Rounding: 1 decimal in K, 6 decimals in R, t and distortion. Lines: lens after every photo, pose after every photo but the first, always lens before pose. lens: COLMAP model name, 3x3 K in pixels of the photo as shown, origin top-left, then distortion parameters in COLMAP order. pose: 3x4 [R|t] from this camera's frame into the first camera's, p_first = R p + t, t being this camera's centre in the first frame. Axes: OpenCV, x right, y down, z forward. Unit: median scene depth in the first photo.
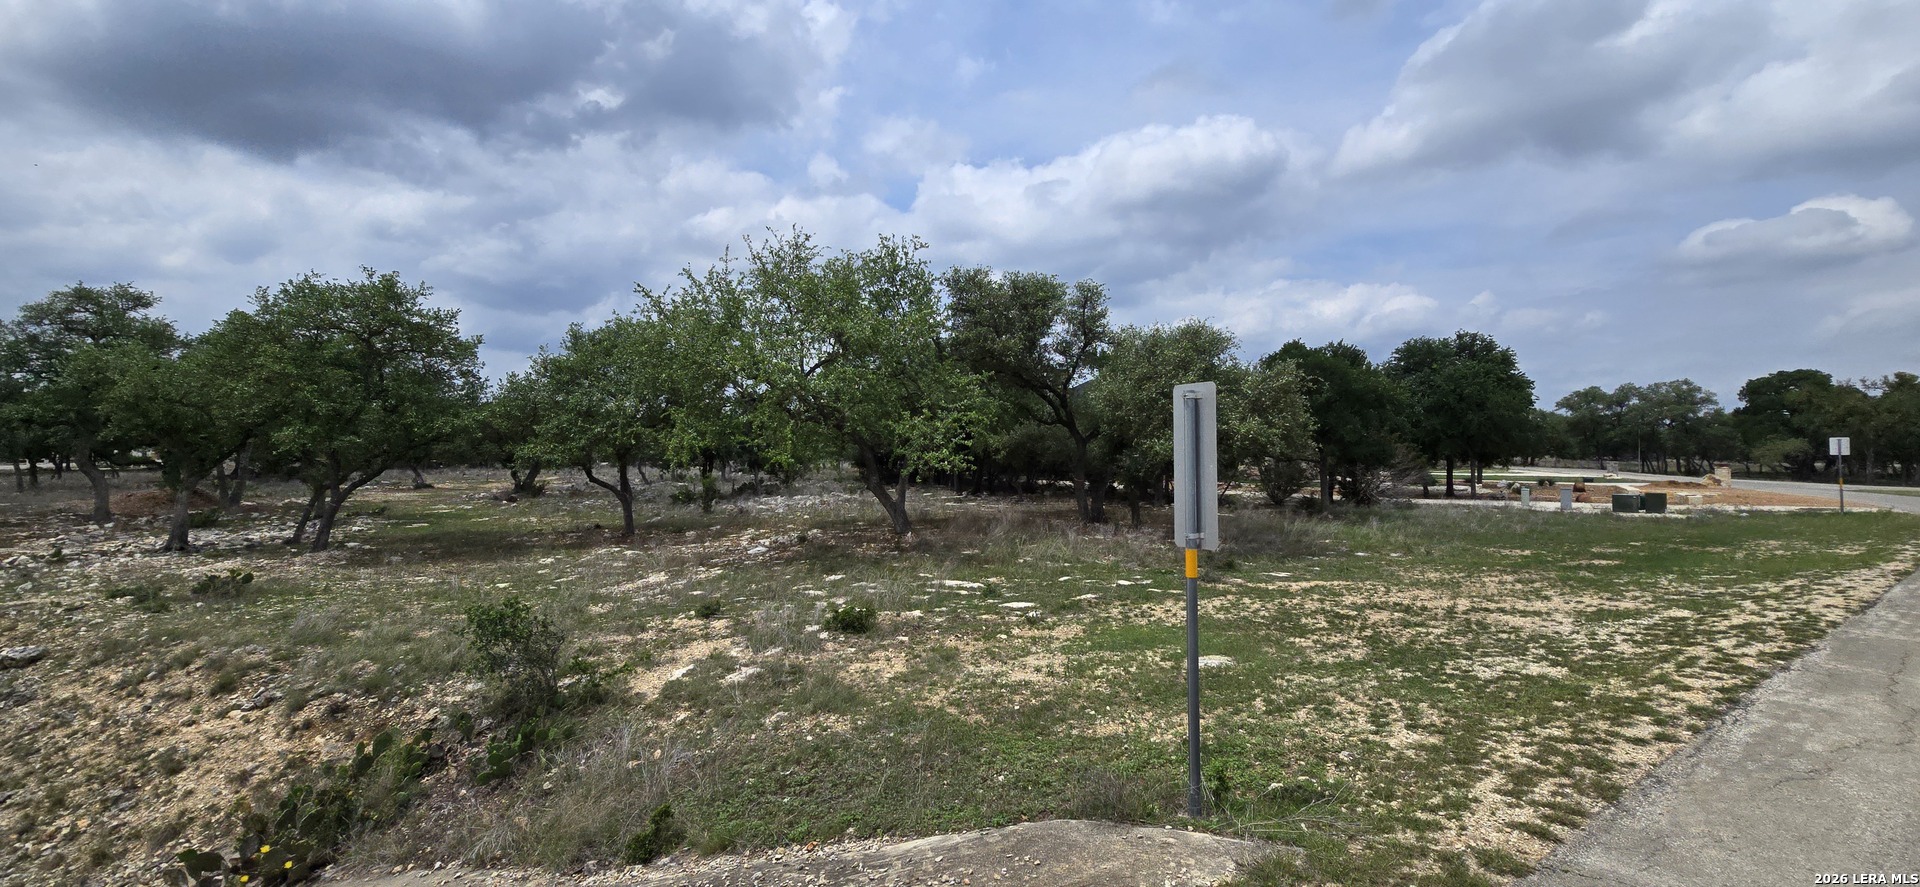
lens RADIAL K [[780.9, 0, 972.8], [0, 780.9, 422.3], [0, 0, 1]] dist [-0.002520, -0.000825]
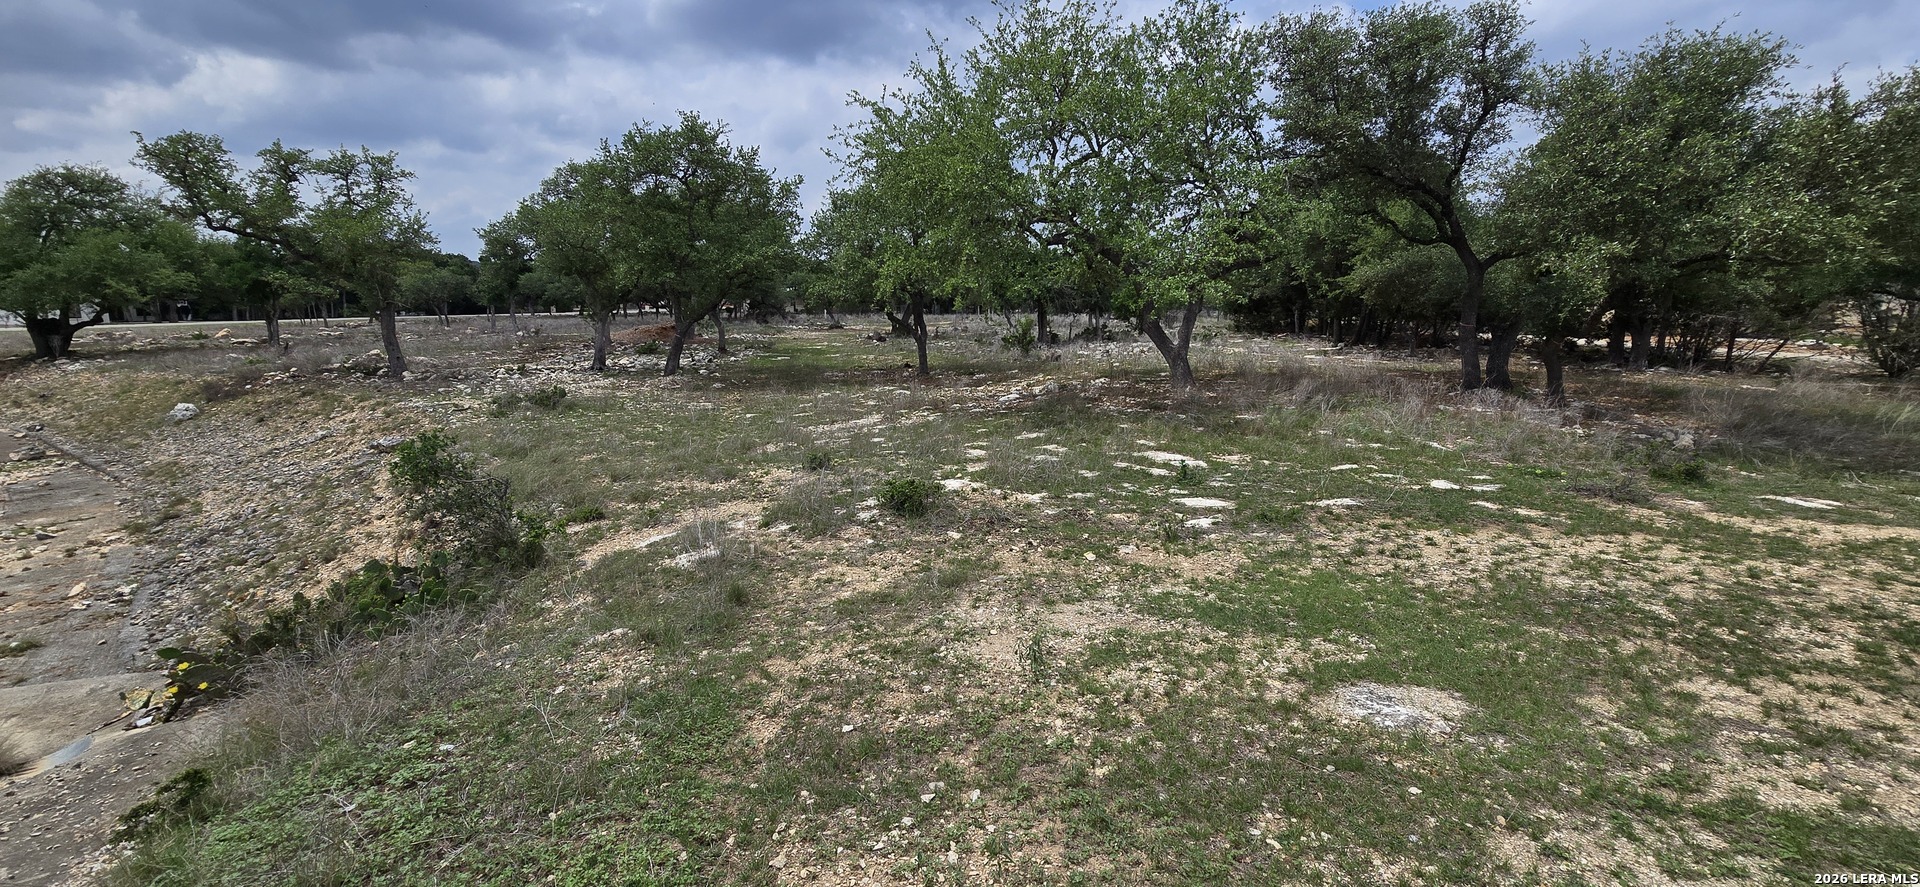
lens RADIAL K [[780.9, 0, 972.8], [0, 780.9, 422.3], [0, 0, 1]] dist [-0.002520, -0.000825]
pose [[0.867849, 0.075648, -0.491035, 0.231780], [0.018151, 0.982853, 0.183498, 0.054795], [0.496496, -0.168161, 0.851595, 0.423915]]
